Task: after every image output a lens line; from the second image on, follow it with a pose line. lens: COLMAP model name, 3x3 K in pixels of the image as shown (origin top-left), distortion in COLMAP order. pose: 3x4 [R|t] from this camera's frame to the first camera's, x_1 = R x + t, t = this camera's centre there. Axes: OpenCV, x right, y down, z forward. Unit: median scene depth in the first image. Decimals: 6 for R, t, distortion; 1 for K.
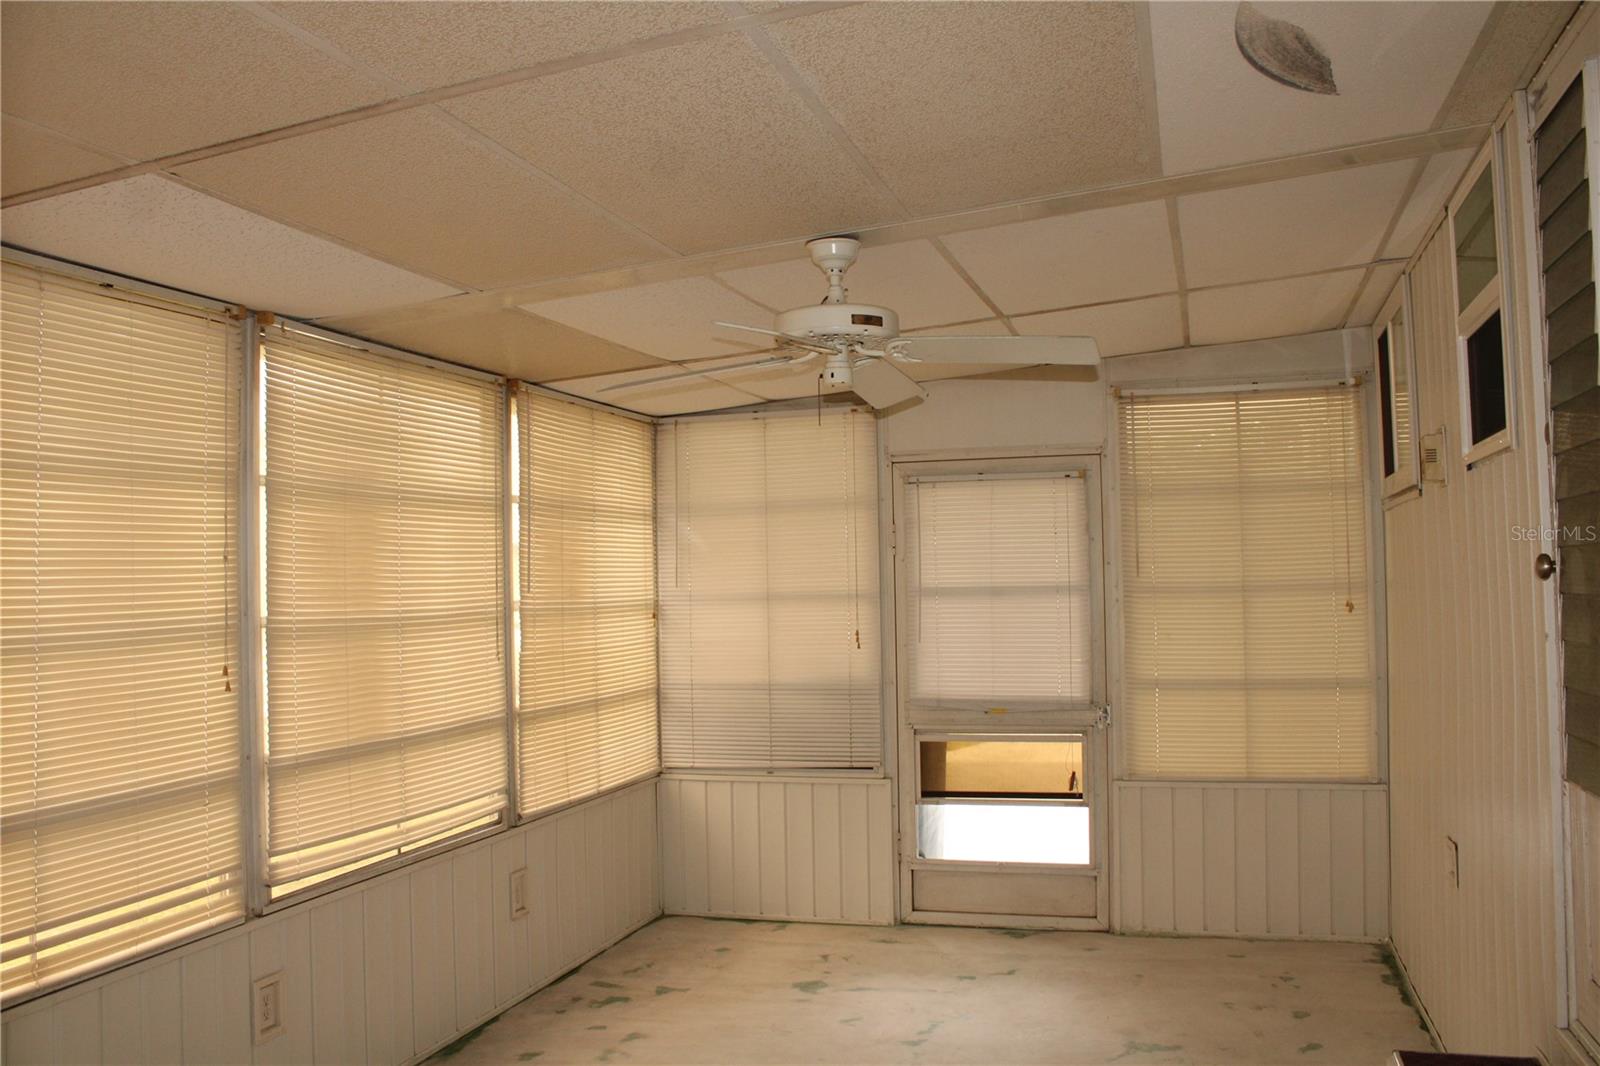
lens RADIAL K [[1348.4, 0, 805.0], [0, 1348.4, 532.1], [0, 0, 1]] dist [-0.151765, 0.128833]
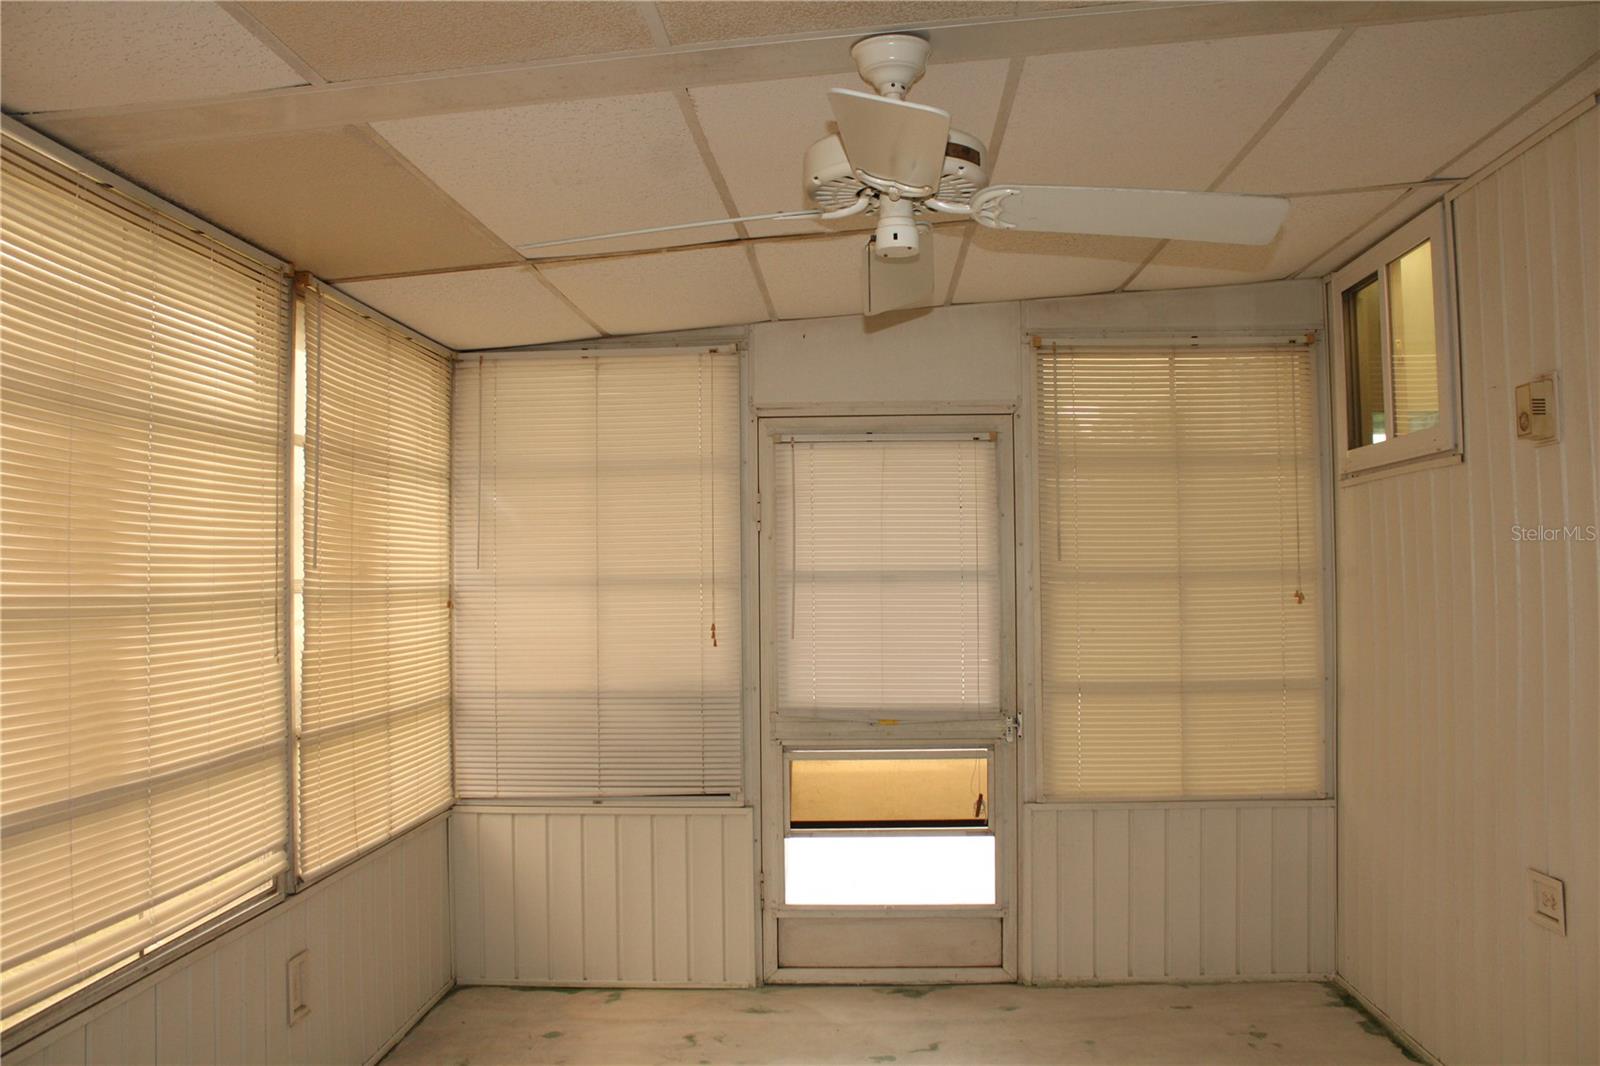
lens RADIAL K [[1348.4, 0, 806.5], [0, 1348.4, 529.2], [0, 0, 1]] dist [-0.151765, 0.128833]
pose [[0.969952, 0.018187, 0.242616, -0.110515], [-0.017580, 0.999835, -0.004666, 0.020576], [-0.242661, 0.000261, 0.970111, 0.220206]]
